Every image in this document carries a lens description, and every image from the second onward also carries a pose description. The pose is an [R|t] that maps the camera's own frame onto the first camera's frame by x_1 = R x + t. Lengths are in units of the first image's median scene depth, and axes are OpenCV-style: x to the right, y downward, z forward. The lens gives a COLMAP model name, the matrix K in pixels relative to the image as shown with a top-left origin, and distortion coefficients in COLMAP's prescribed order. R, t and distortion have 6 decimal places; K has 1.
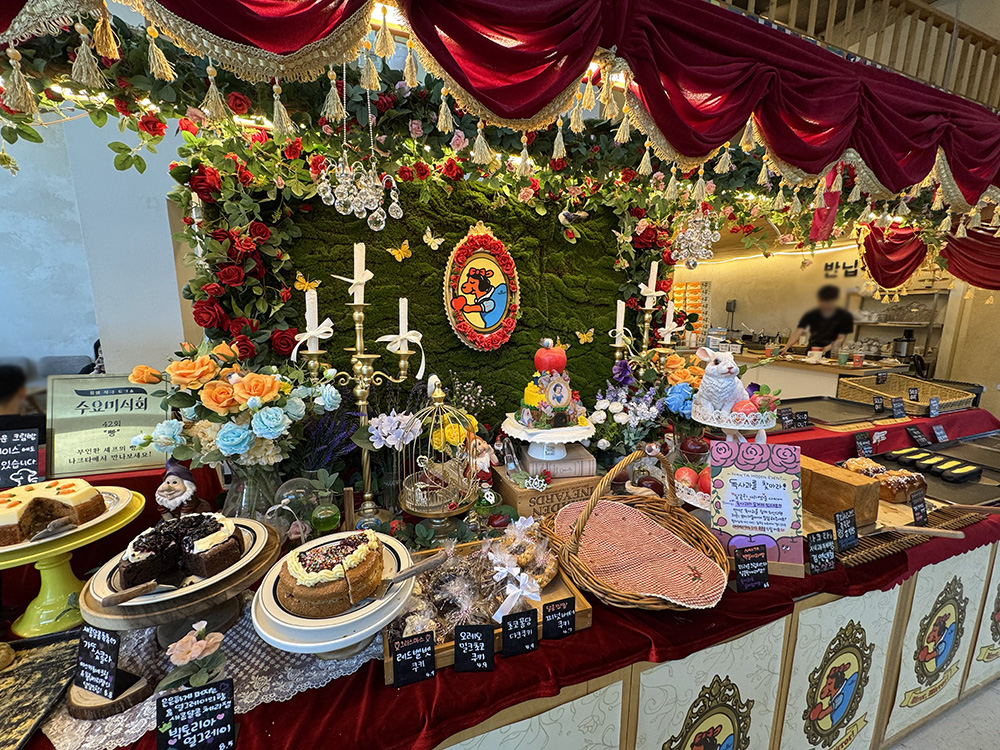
lens RADIAL K [[398.1, 0, 493.9], [0, 398.1, 373.9], [0, 0, 1]] dist [-0.003246, 0.000851]
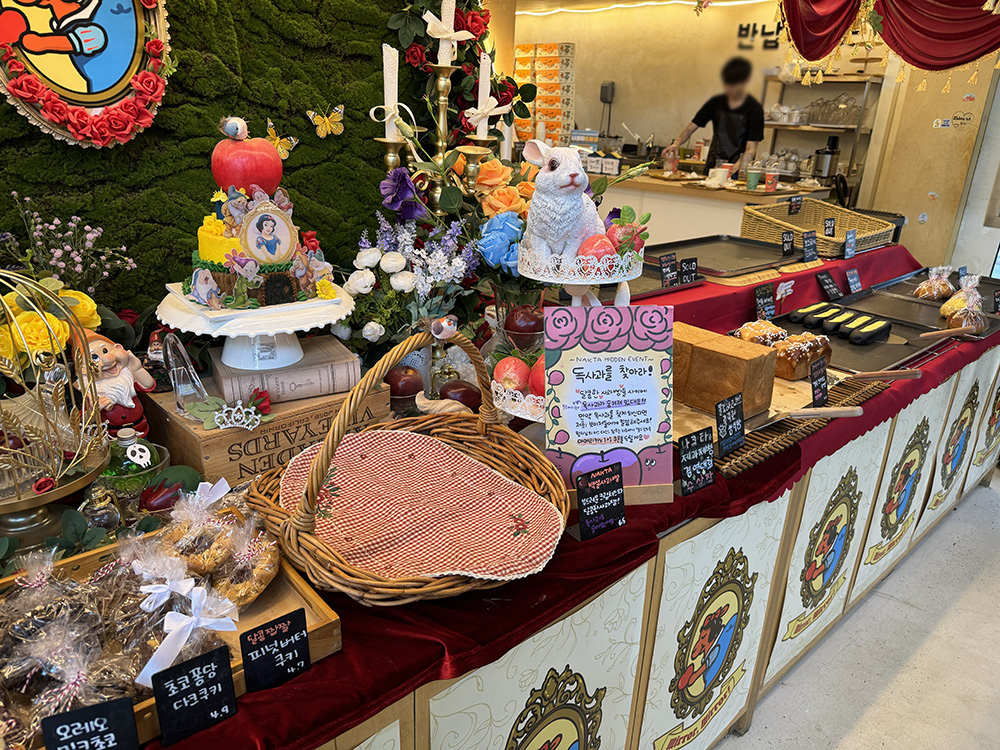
lens RADIAL K [[693.6, 0, 499.6], [0, 693.6, 377.3], [0, 0, 1]] dist [0.032970, -0.038266]
pose [[0.931983, -0.105166, 0.346912, 0.128676], [0.030671, 0.976438, 0.213608, 0.053035], [-0.361202, -0.188439, 0.913249, 0.084822]]
